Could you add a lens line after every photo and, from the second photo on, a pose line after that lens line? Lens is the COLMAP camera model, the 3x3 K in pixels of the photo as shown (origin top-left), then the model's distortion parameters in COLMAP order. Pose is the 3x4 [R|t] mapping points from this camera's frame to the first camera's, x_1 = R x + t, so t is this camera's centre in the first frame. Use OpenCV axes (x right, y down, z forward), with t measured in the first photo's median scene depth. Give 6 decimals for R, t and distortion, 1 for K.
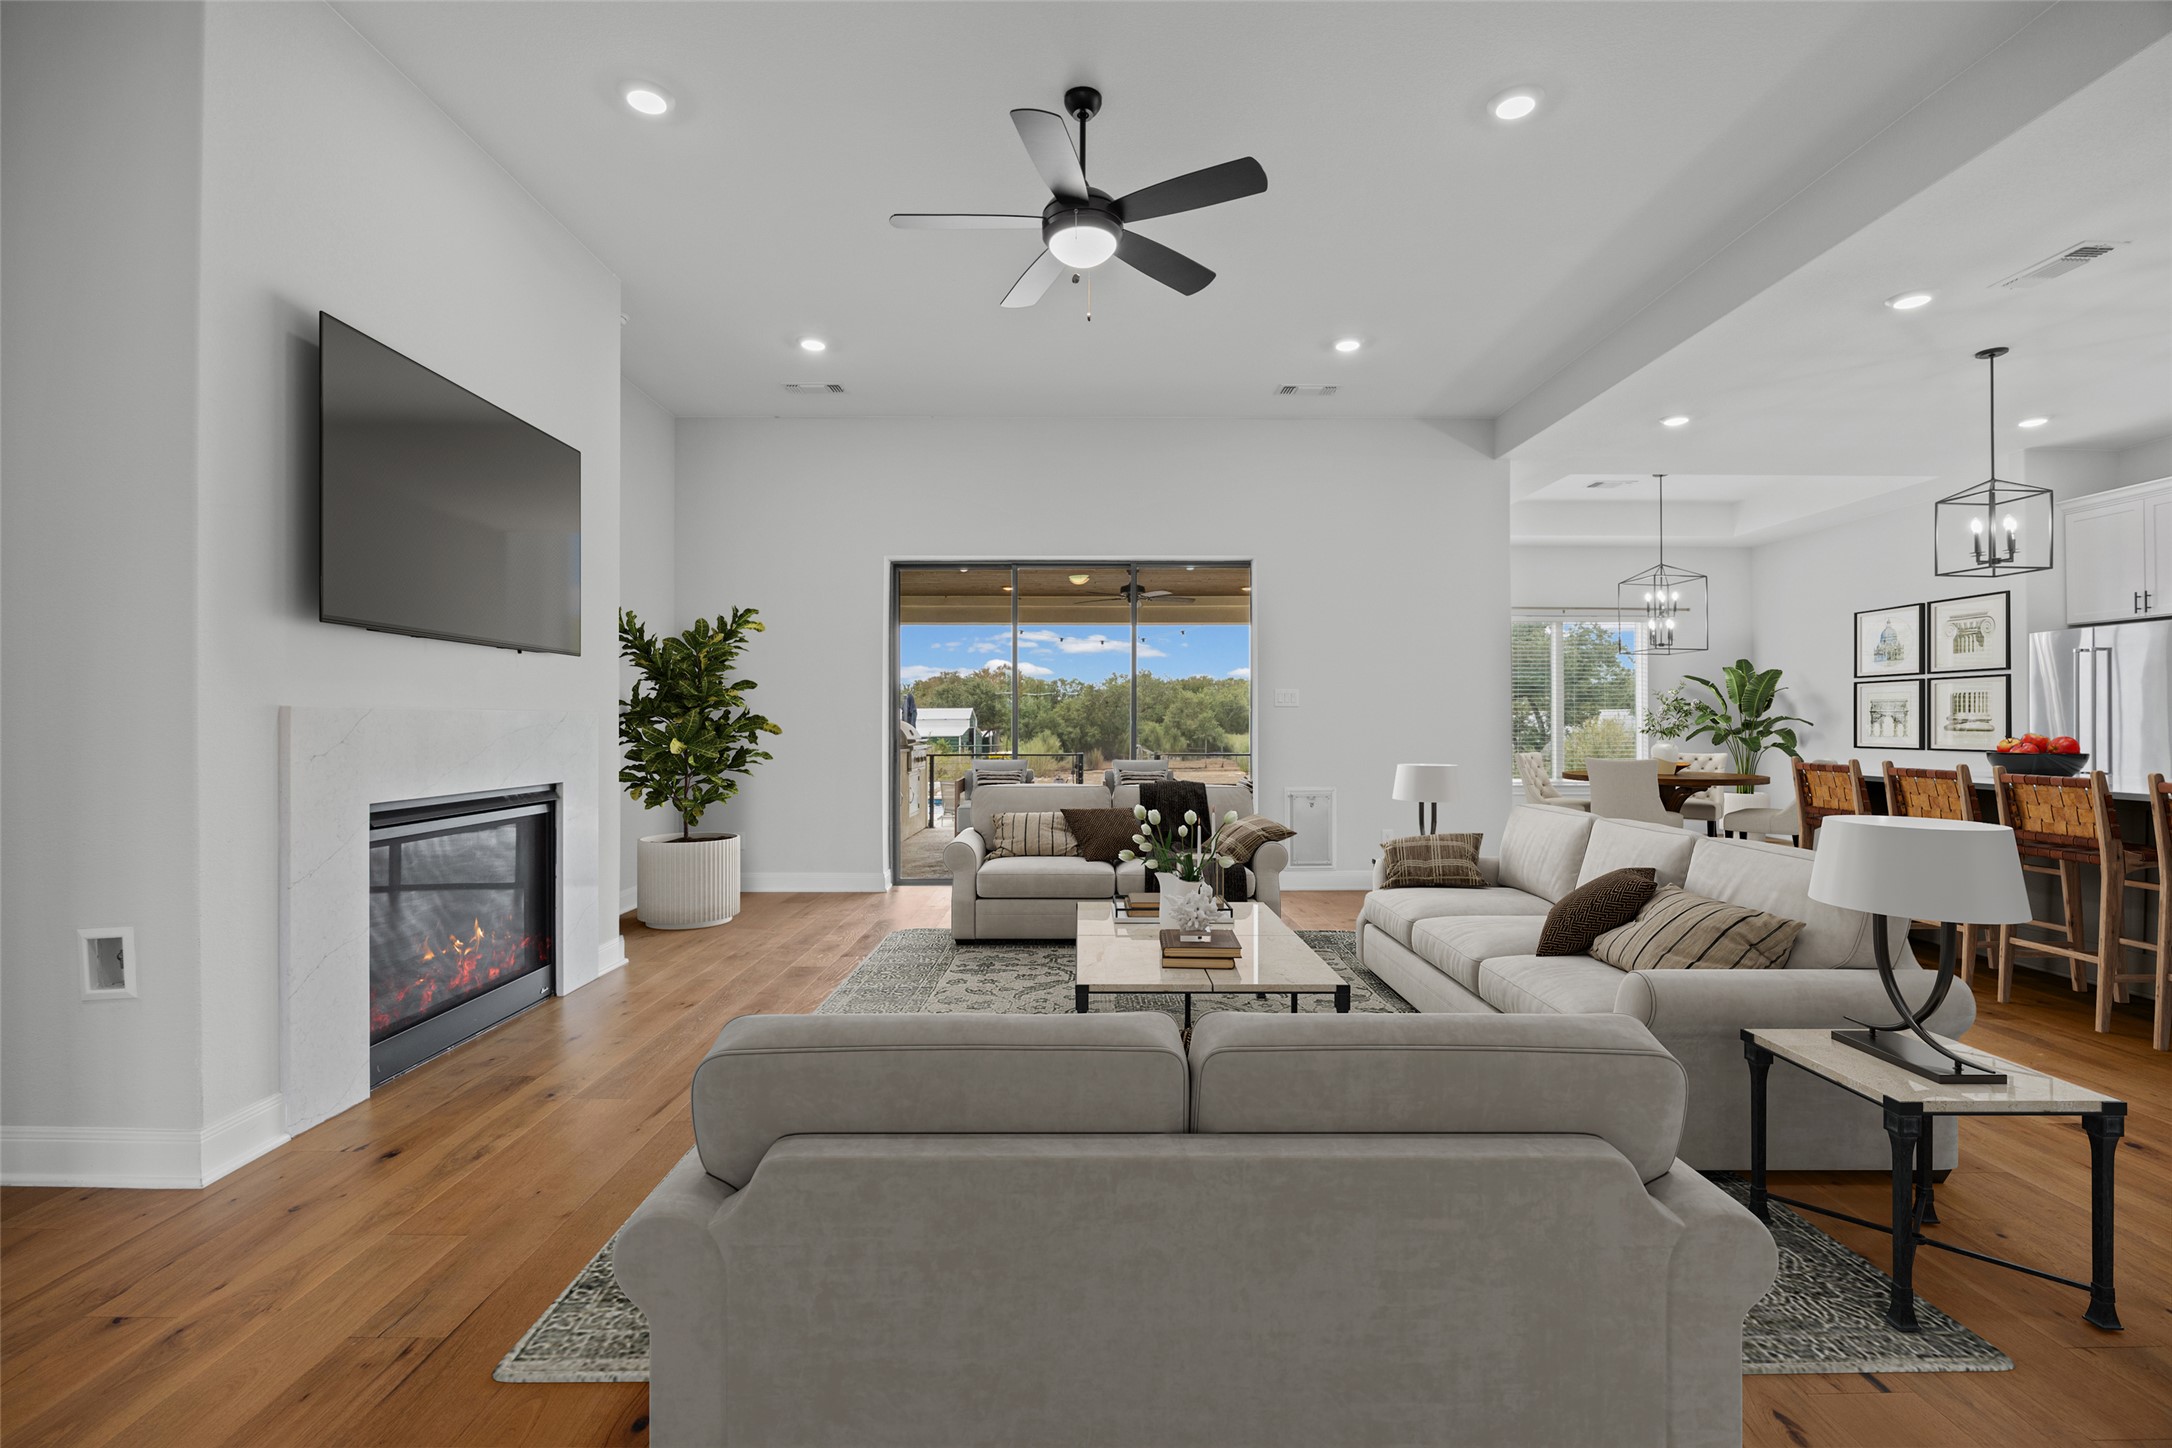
lens RADIAL K [[936.2, 0, 1084.1], [0, 936.2, 724.2], [0, 0, 1]] dist [-0.000657, -0.000007]
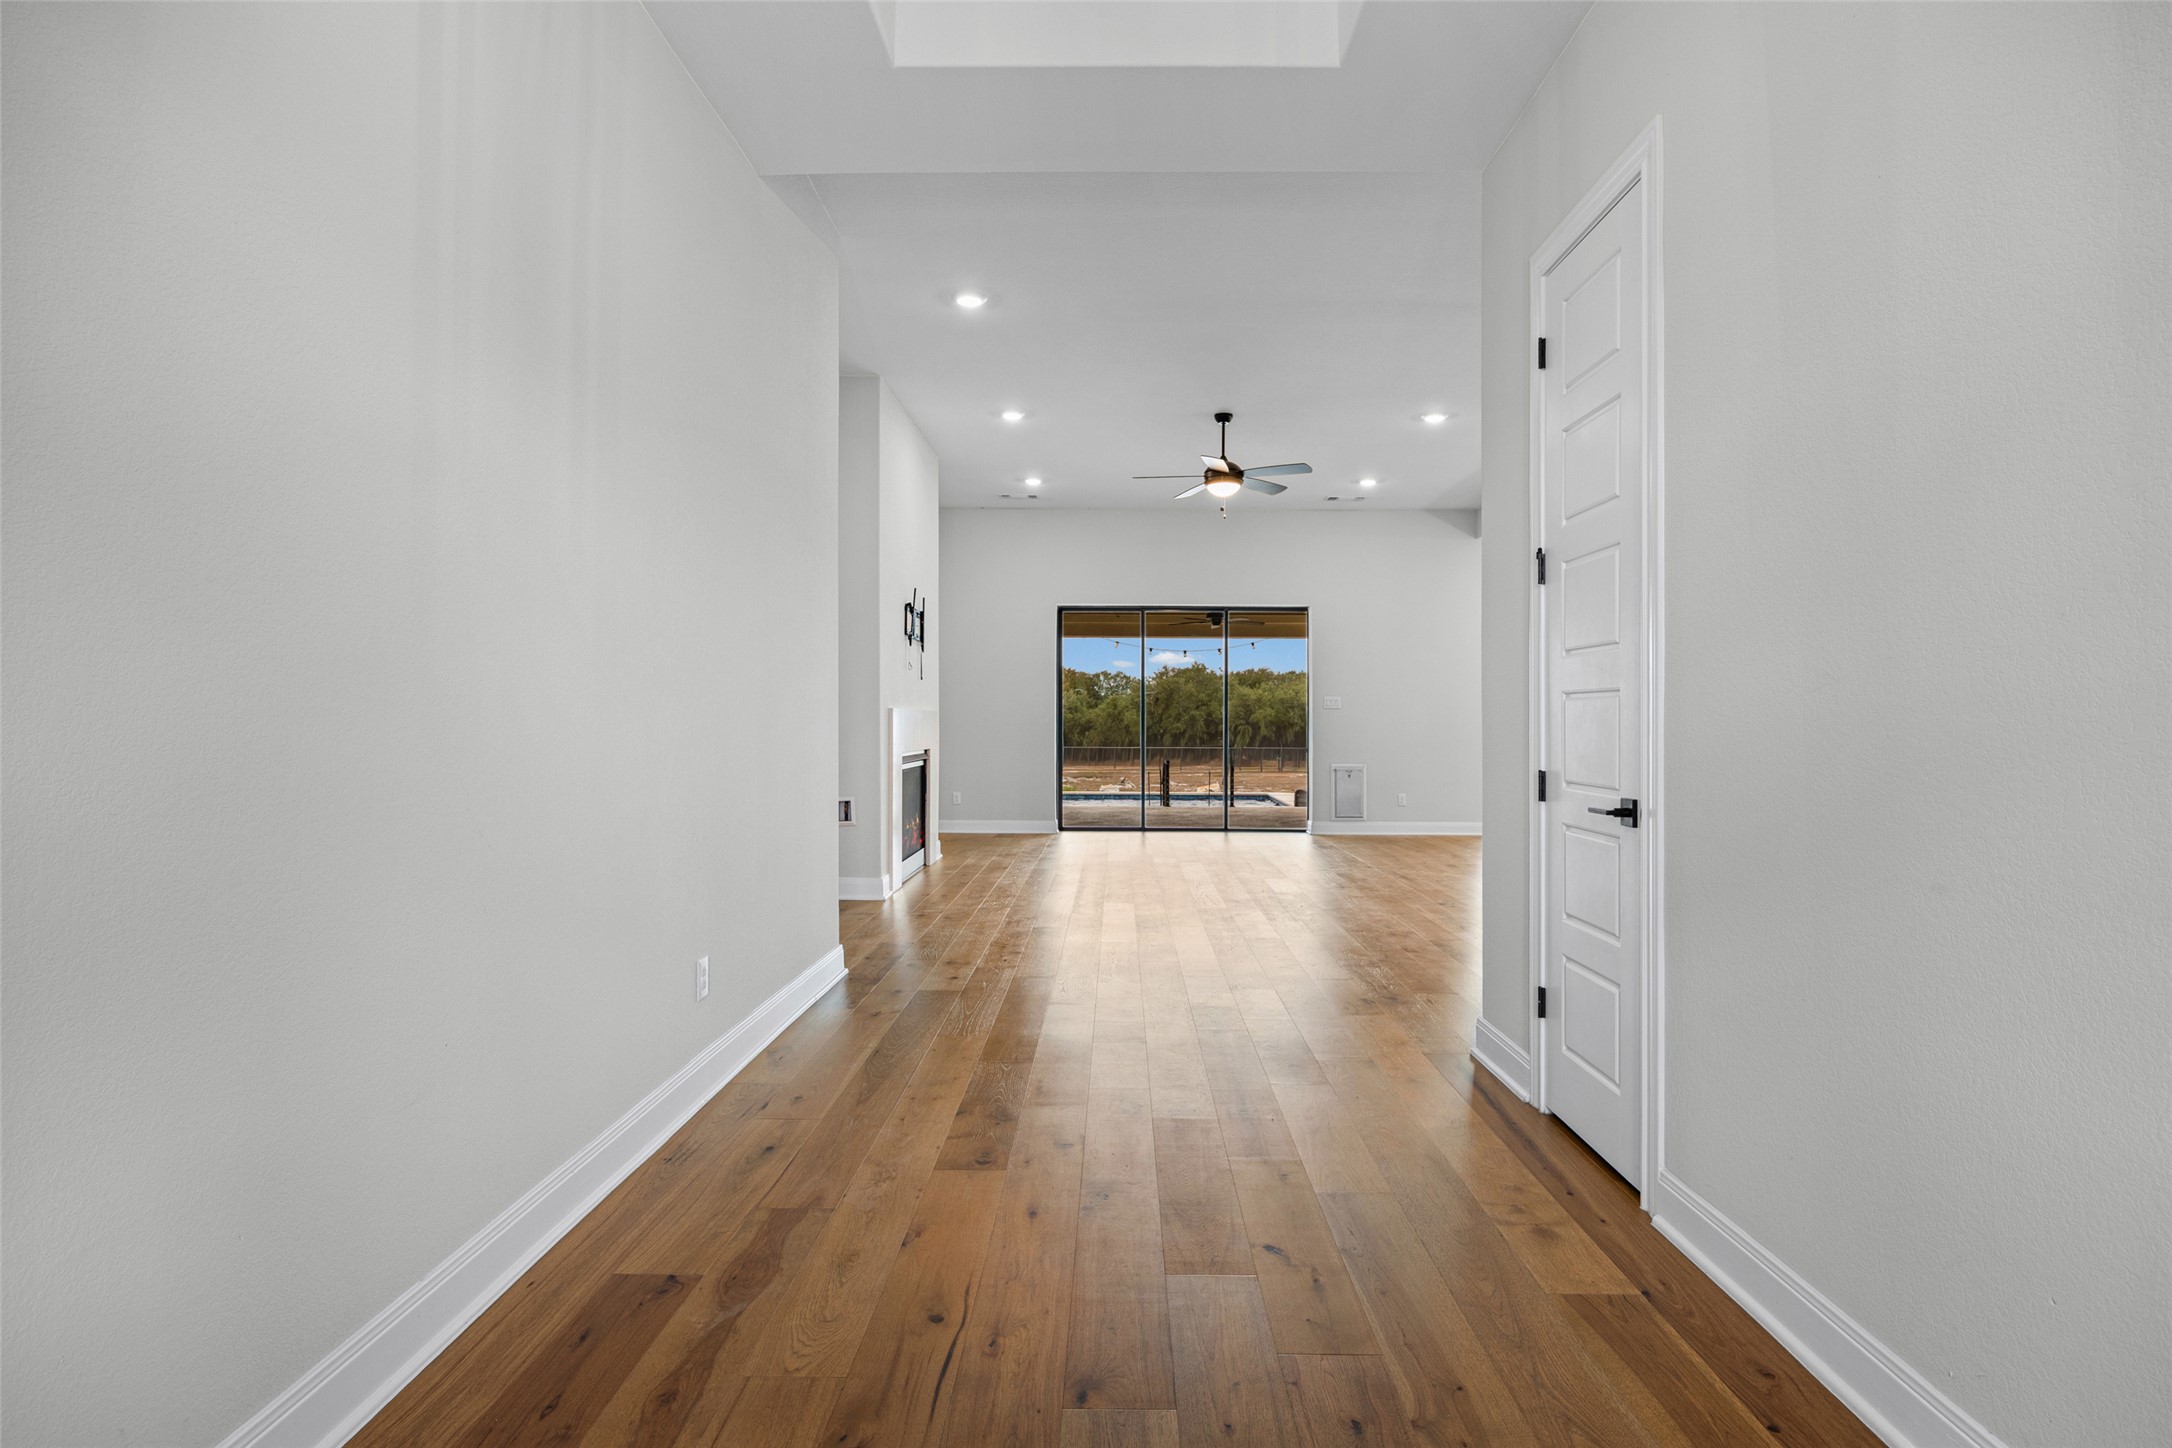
lens RADIAL K [[1125.4, 0, 1088.6], [0, 1125.4, 720.9], [0, 0, 1]] dist [0.000384, 0.000015]
pose [[0.999709, 0.005898, -0.023397, -0.118110], [-0.005944, 0.999981, -0.001868, 0.005754], [0.023385, 0.002007, 0.999725, -0.740880]]
